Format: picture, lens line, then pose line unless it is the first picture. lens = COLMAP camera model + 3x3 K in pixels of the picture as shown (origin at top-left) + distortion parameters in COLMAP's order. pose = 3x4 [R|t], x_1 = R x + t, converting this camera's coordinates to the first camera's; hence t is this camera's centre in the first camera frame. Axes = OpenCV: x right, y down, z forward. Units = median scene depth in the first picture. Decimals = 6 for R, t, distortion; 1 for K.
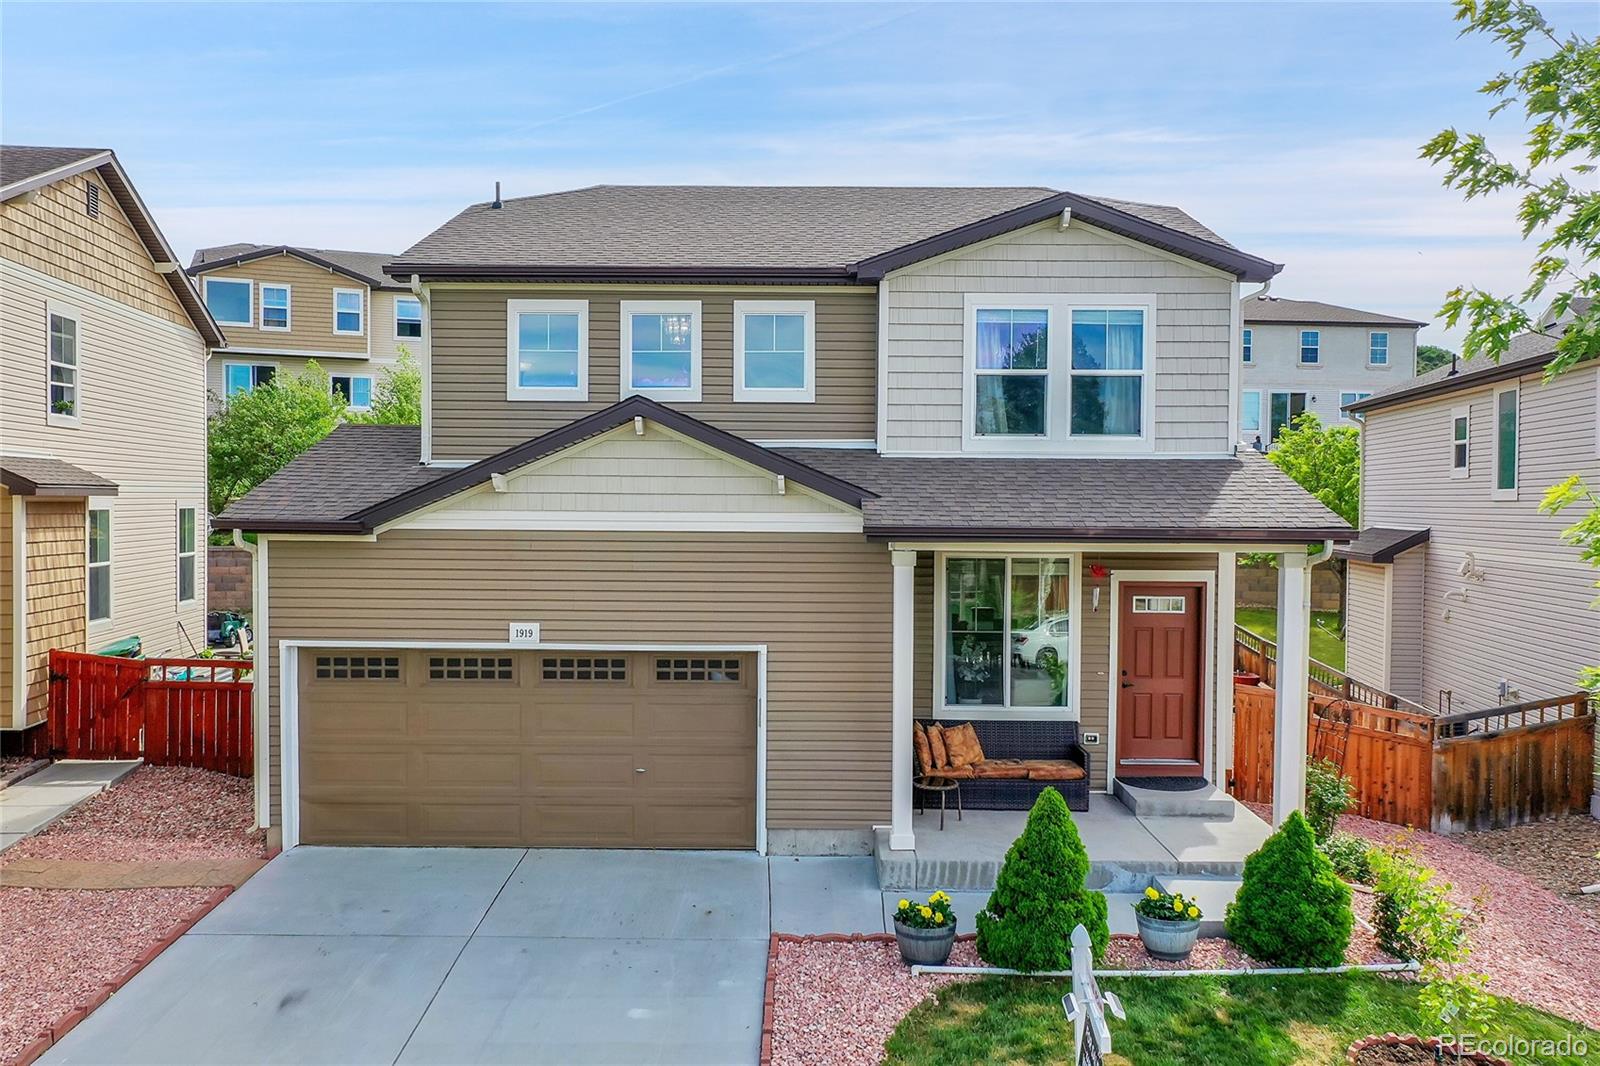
lens RADIAL K [[1258.3, 0, 800.0], [0, 1258.3, 533.0], [0, 0, 1]] dist [0.004253, -0.001504]
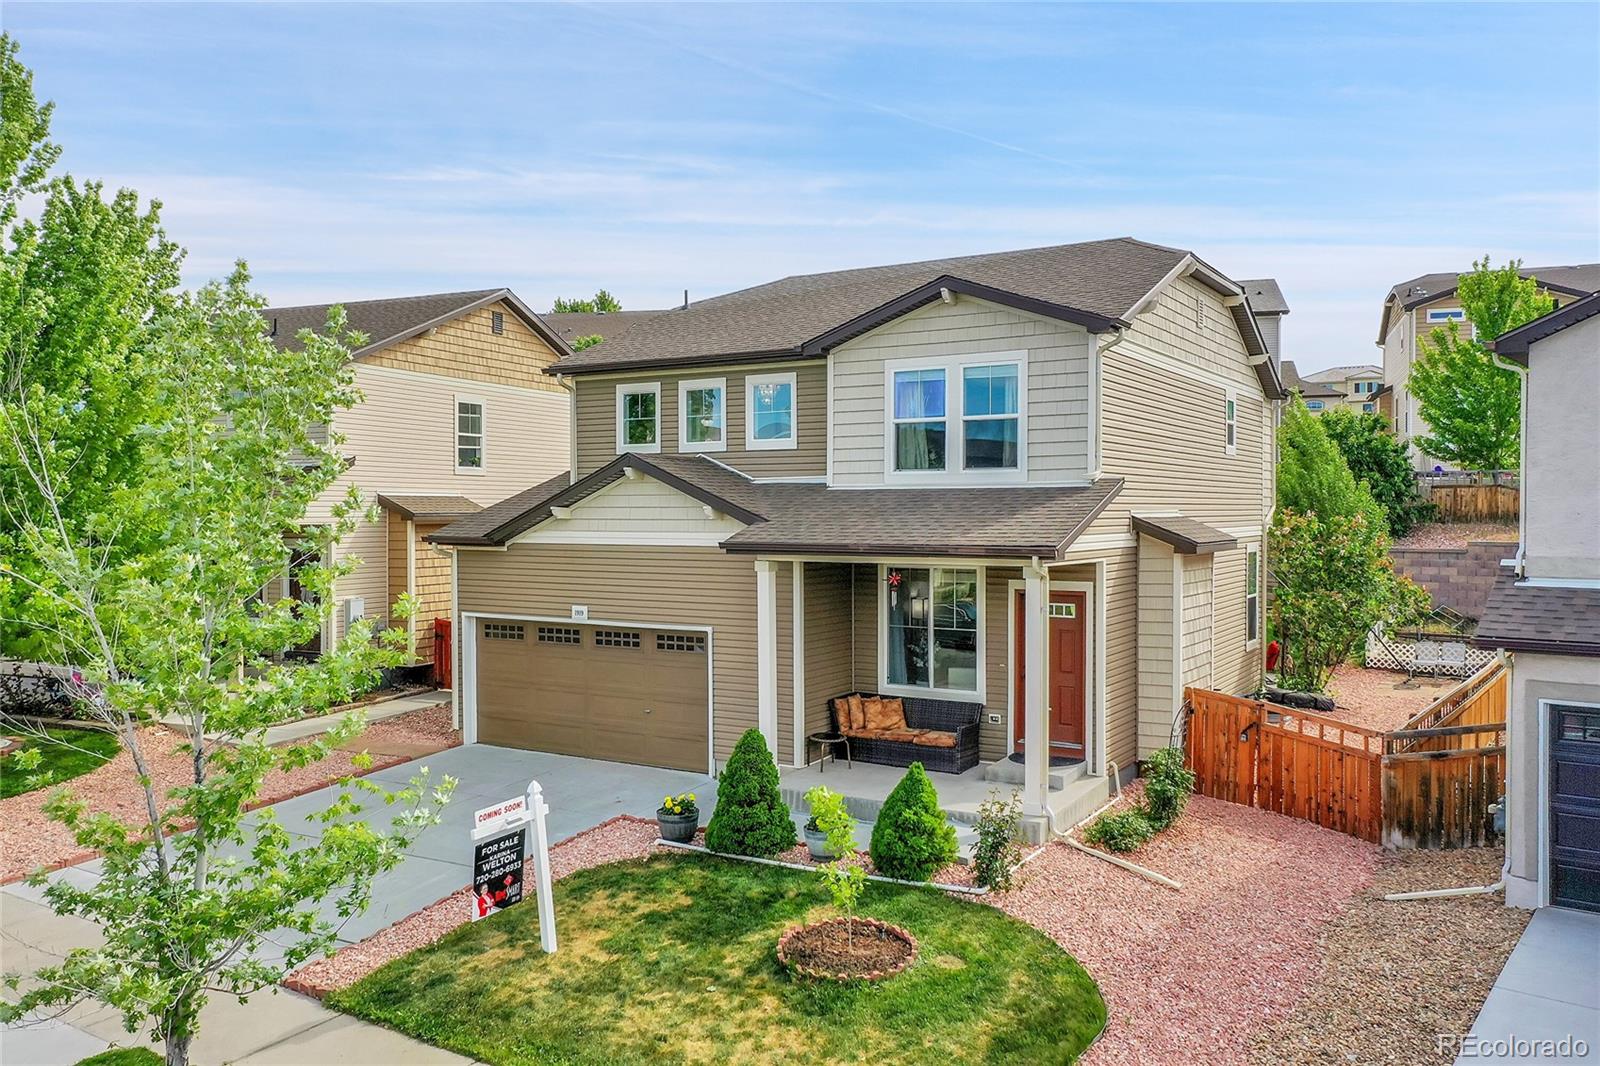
lens RADIAL K [[1258.3, 0, 800.0], [0, 1258.3, 533.0], [0, 0, 1]] dist [0.004253, -0.001504]
pose [[0.855114, 0.001378, -0.518438, 0.723837], [-0.005480, 0.999965, -0.006382, -0.006749], [0.518410, 0.008298, 0.855092, -0.135710]]
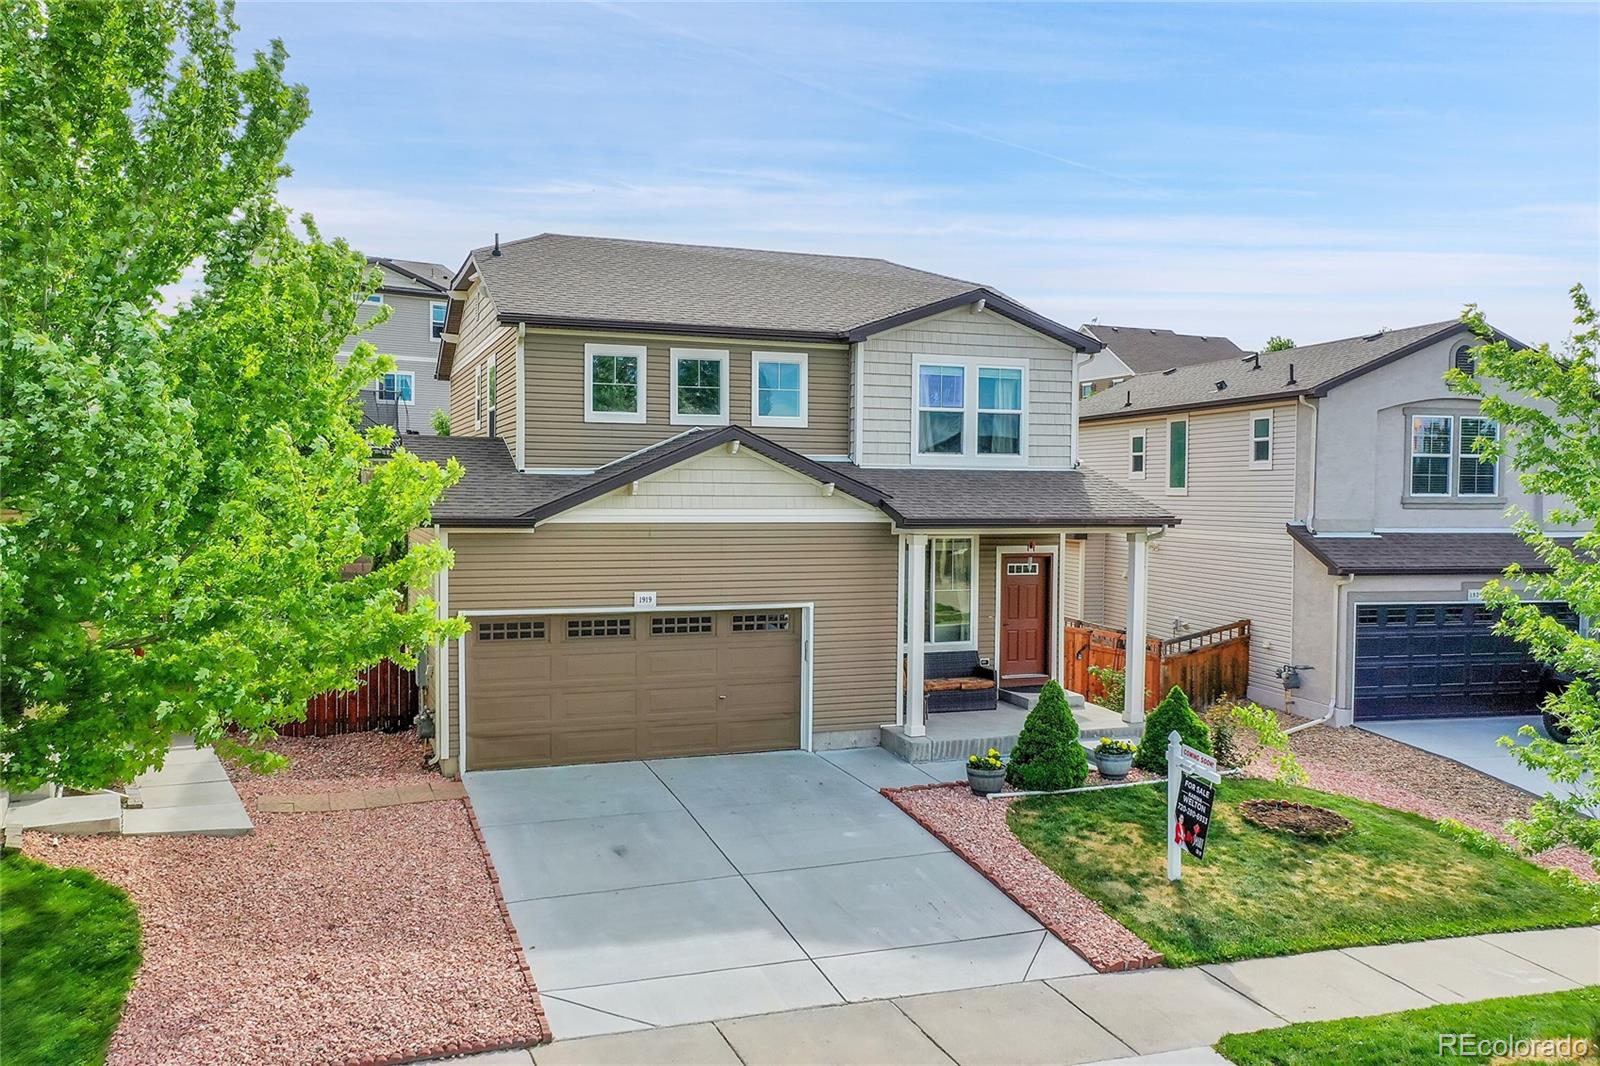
lens RADIAL K [[1258.3, 0, 800.0], [0, 1258.3, 533.0], [0, 0, 1]] dist [0.004253, -0.001504]
pose [[0.934651, -0.012370, 0.355352, -0.500905], [0.007617, 0.999862, 0.014771, -0.009421], [-0.355486, -0.011099, 0.934616, -0.291372]]
